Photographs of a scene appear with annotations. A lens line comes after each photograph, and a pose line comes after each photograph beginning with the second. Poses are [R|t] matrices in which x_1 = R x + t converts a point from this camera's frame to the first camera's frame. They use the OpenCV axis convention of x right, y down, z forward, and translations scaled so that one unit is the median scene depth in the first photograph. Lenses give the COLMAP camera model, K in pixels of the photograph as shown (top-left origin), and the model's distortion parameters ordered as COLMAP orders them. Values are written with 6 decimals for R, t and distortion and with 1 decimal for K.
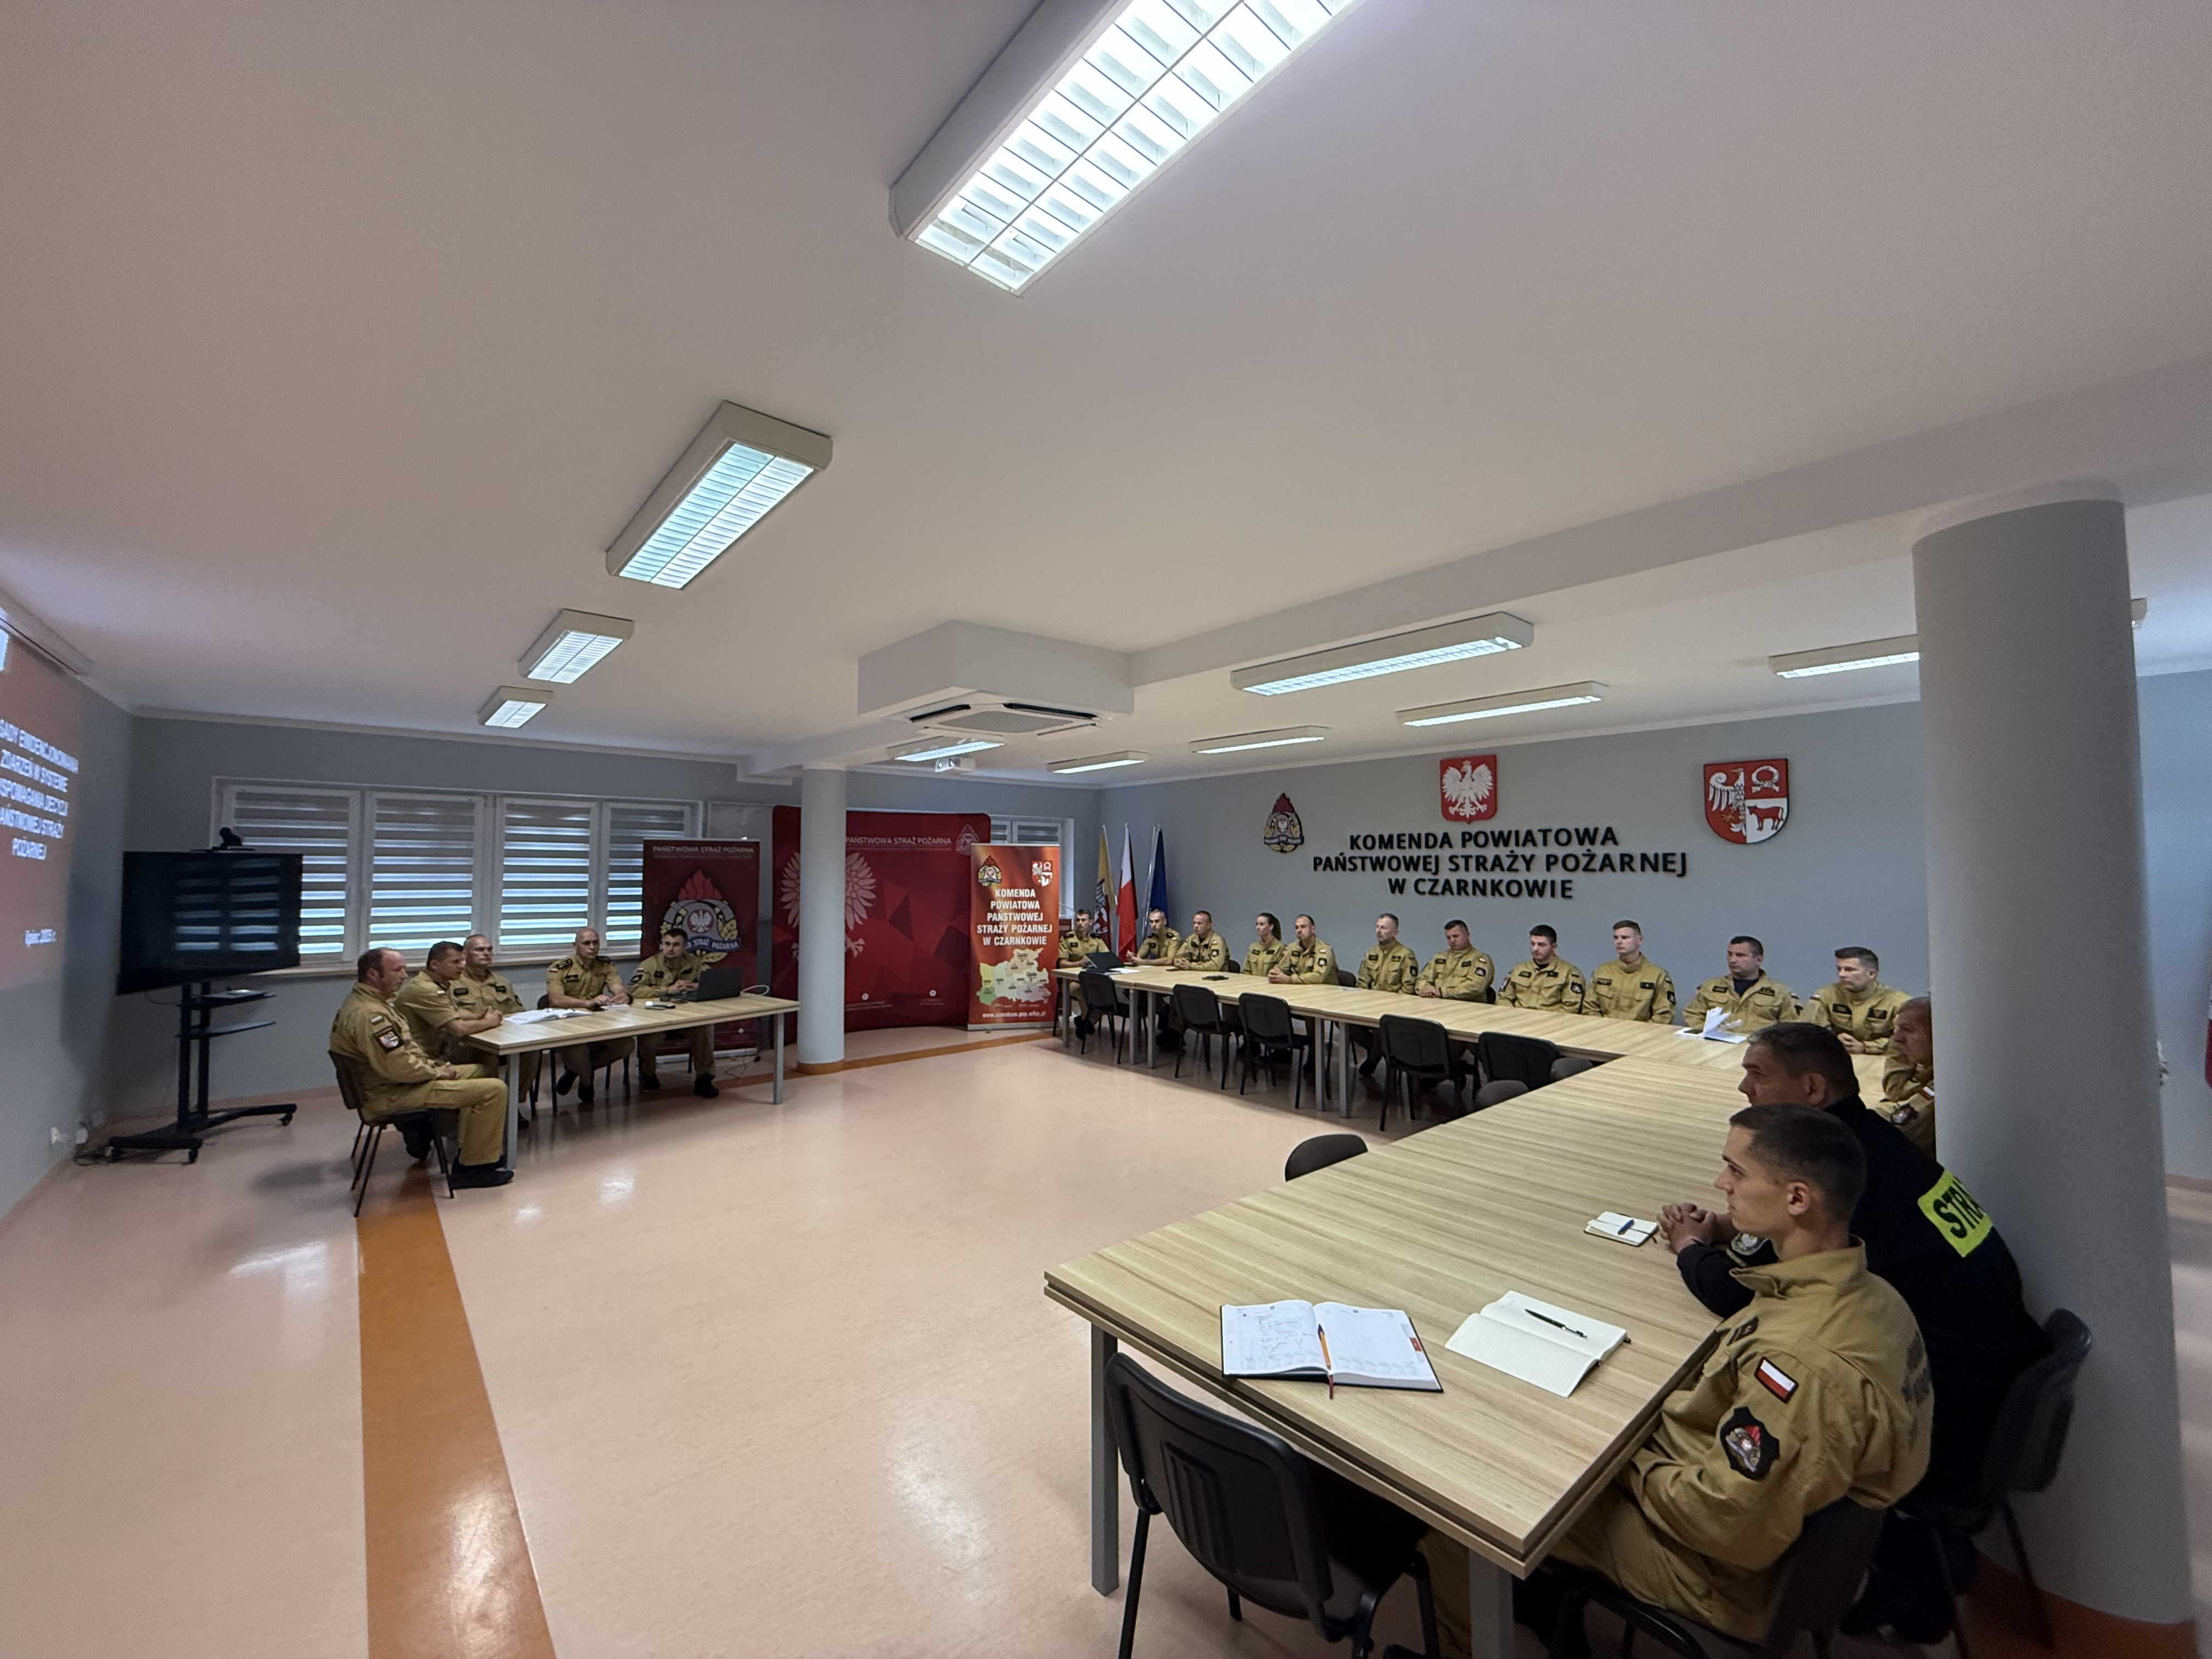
lens RADIAL K [[870.8, 0, 1089.4], [0, 870.8, 824.3], [0, 0, 1]] dist [-0.008548, 0.000089]
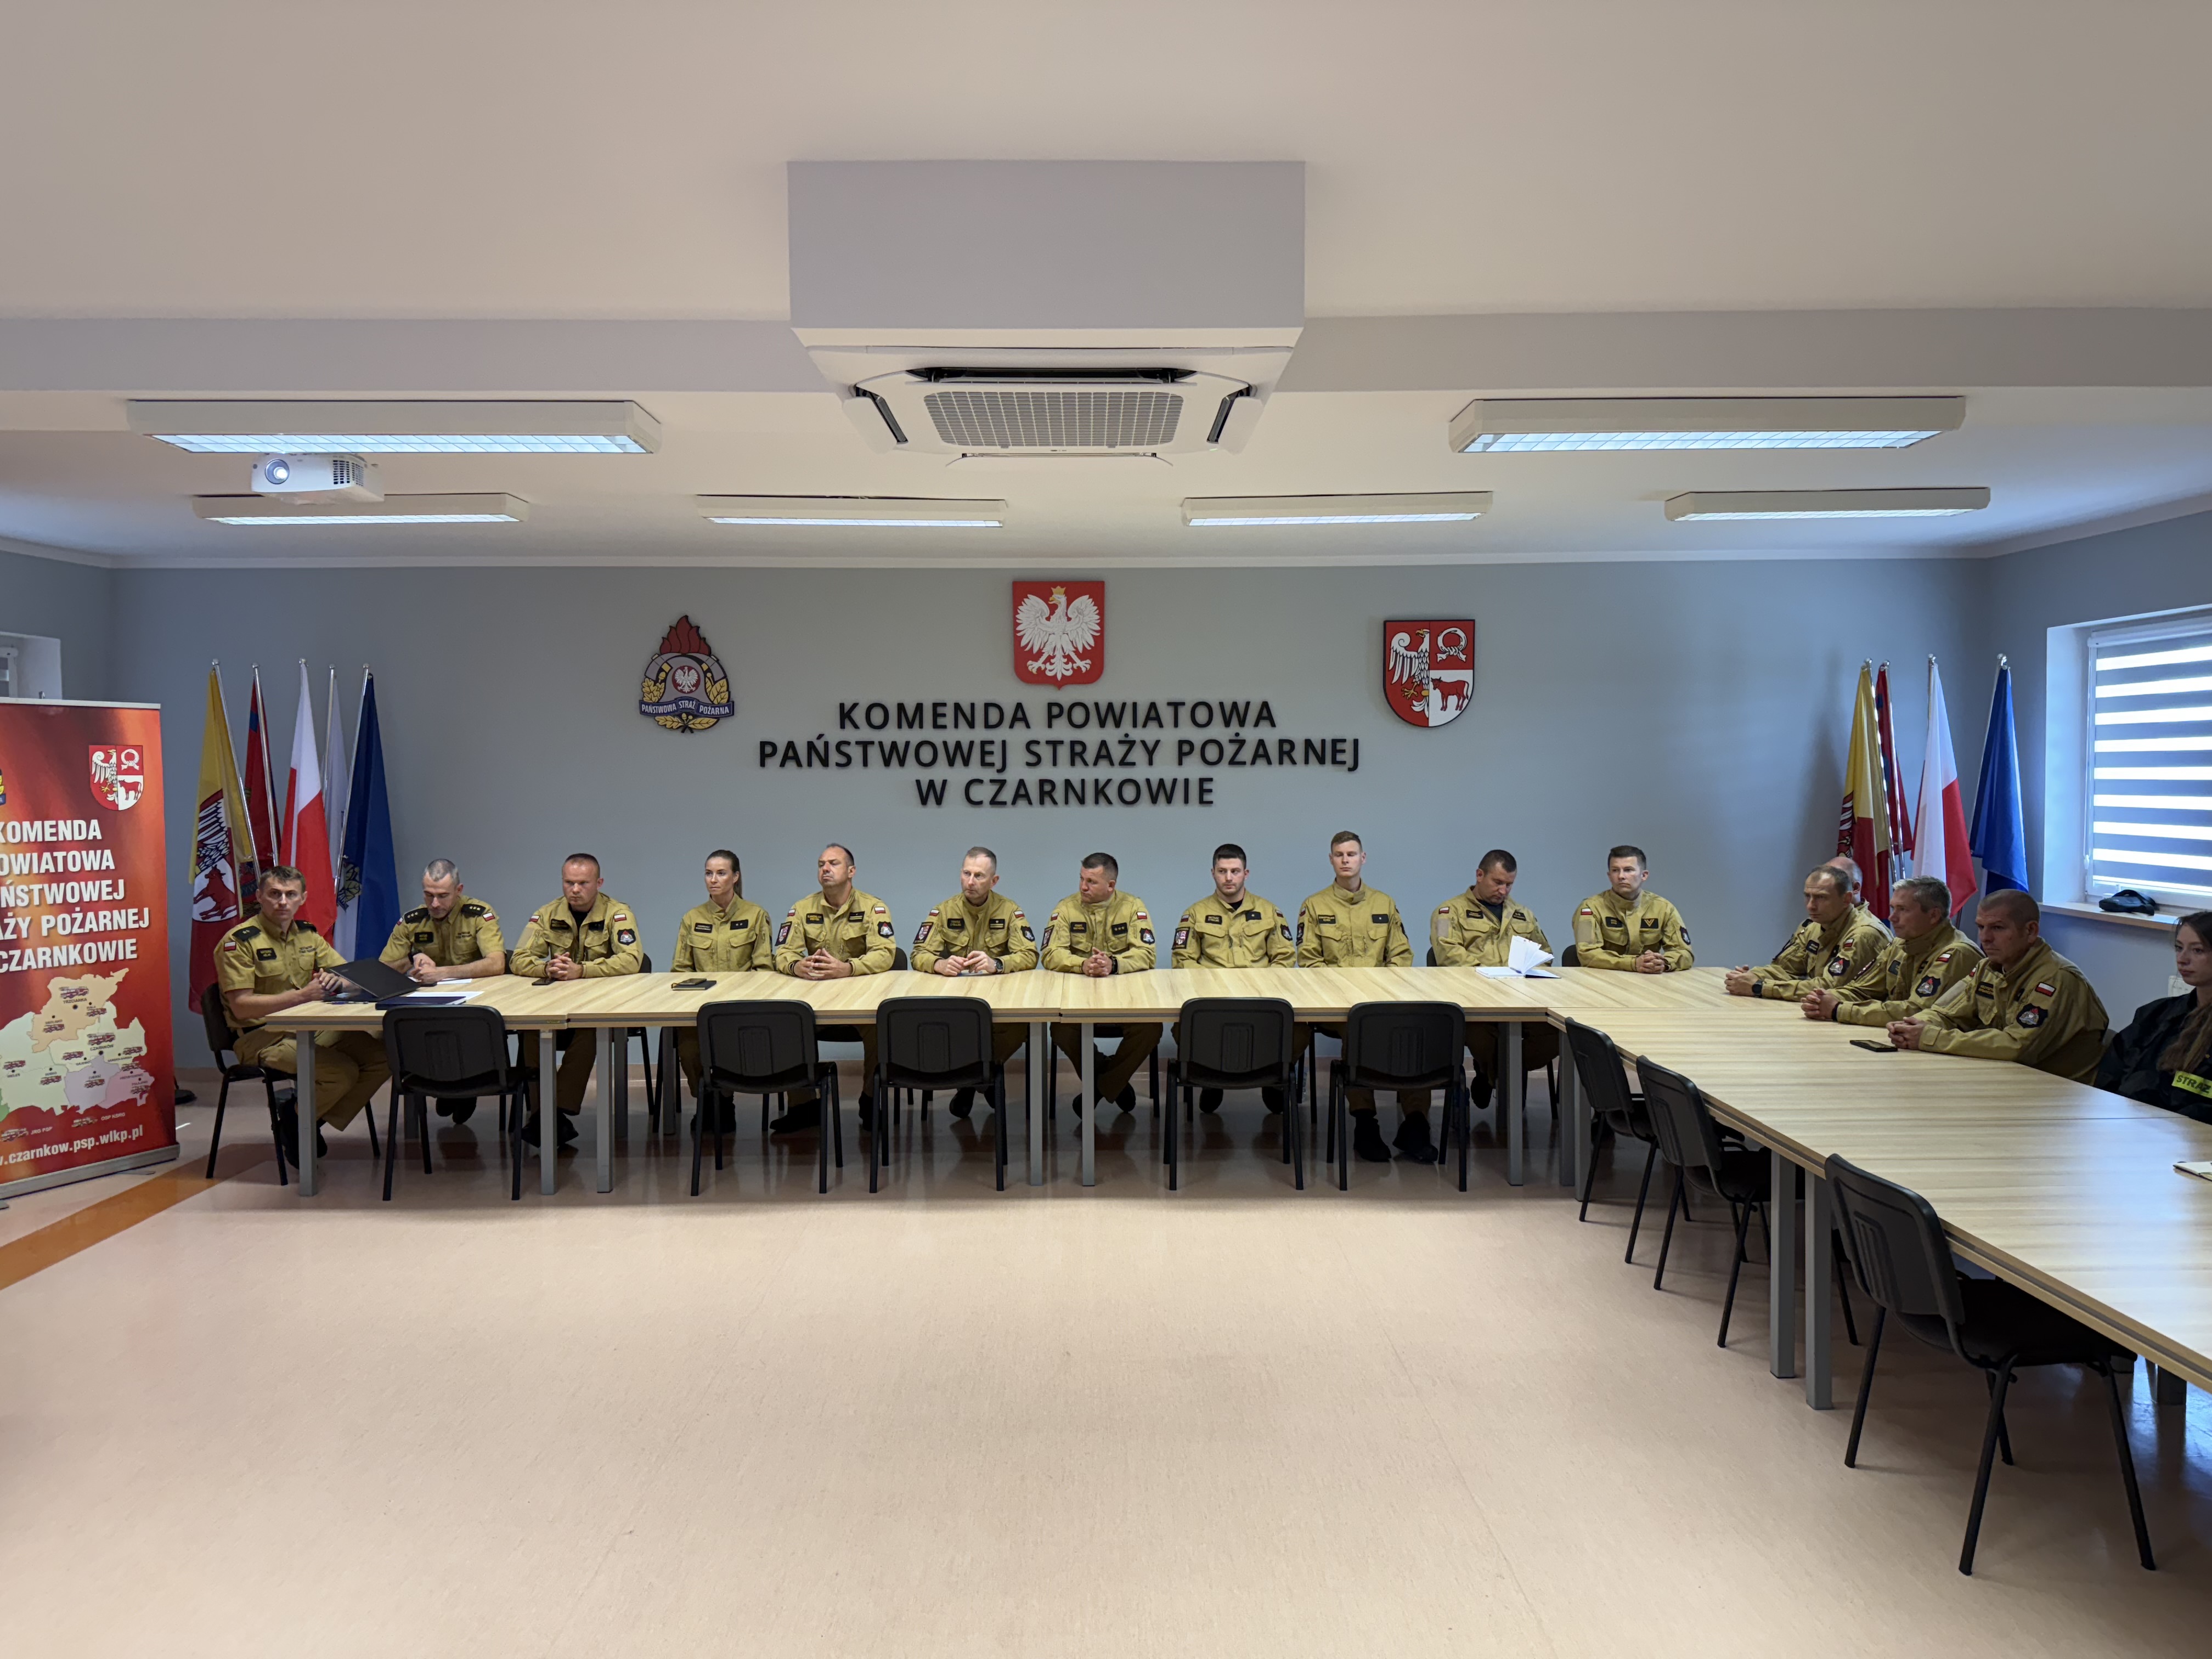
lens RADIAL K [[1530.6, 0, 1106.0], [0, 1530.6, 829.5], [0, 0, 1]] dist [0.158097, -0.230350]
pose [[0.638269, -0.037317, 0.768909, -0.389722], [-0.033327, 0.996549, 0.076029, 0.014719], [-0.769092, -0.074152, 0.634822, 0.272448]]
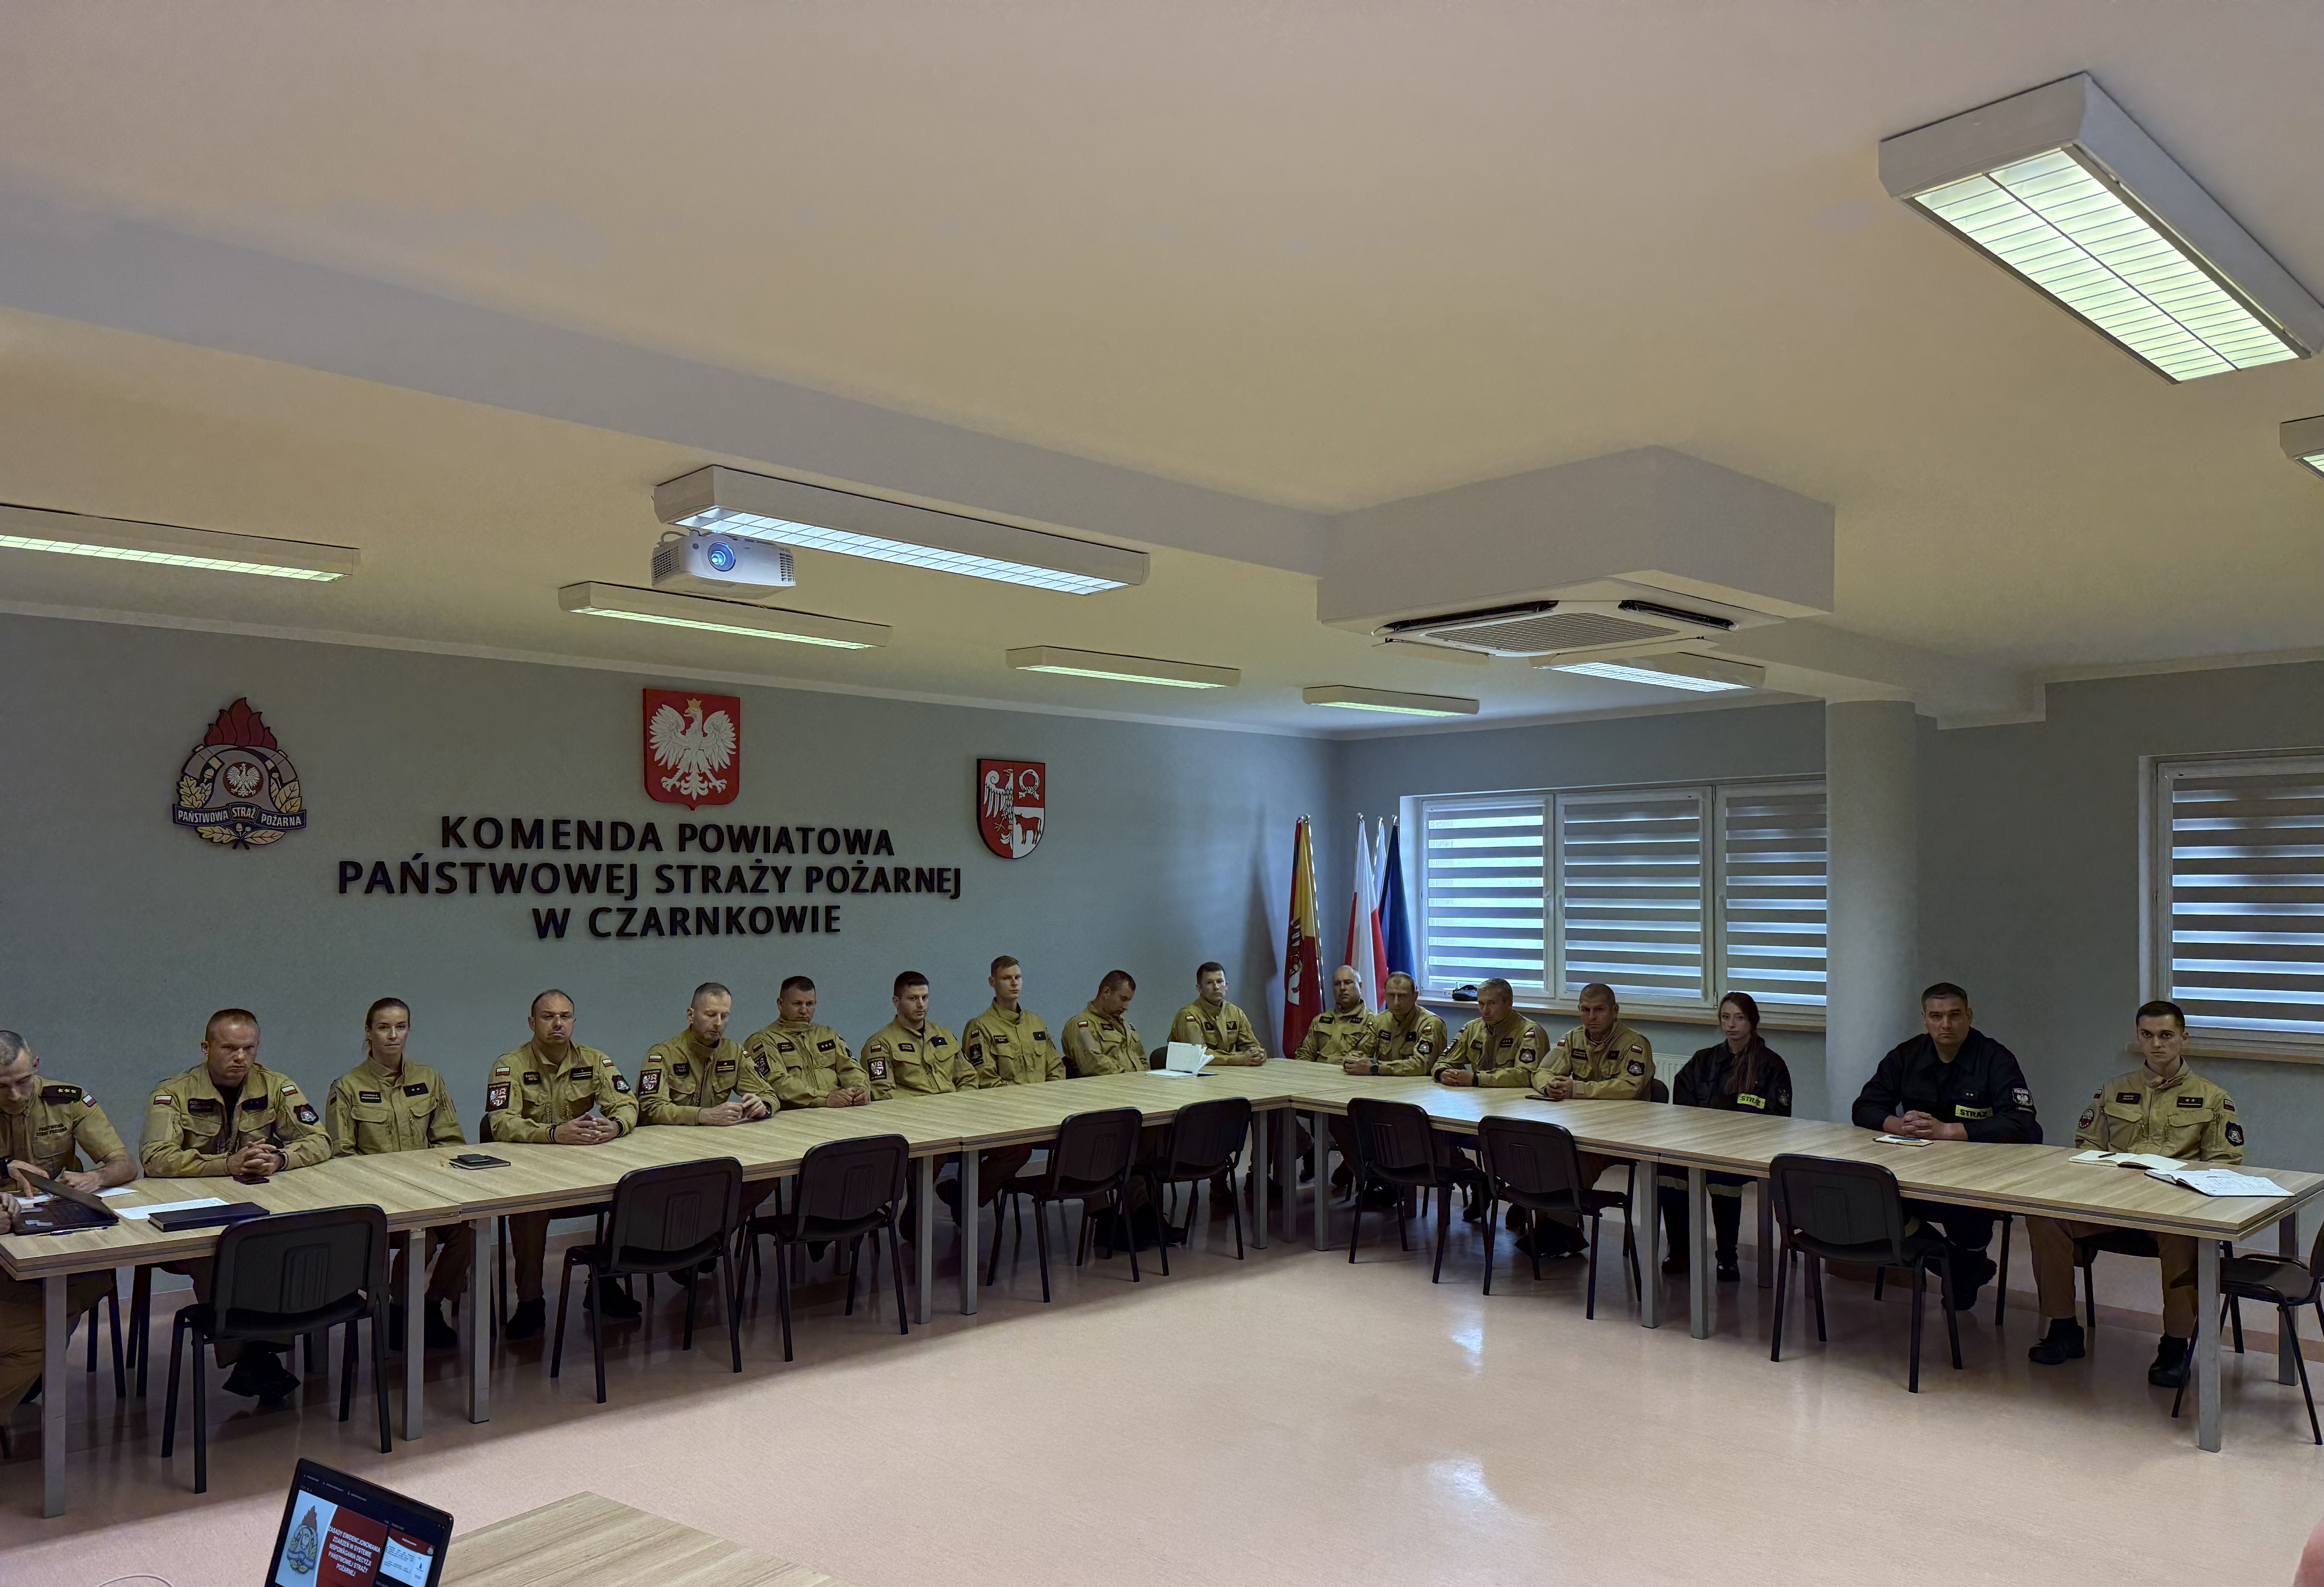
lens RADIAL K [[1607.7, 0, 1168.7], [0, 1607.7, 883.8], [0, 0, 1]] dist [0.109683, -0.217795]
pose [[-0.056311, -0.001550, 0.998412, -0.646519], [-0.054150, 0.998532, -0.001504, 0.032697], [-0.996944, -0.054149, -0.056312, 0.748268]]
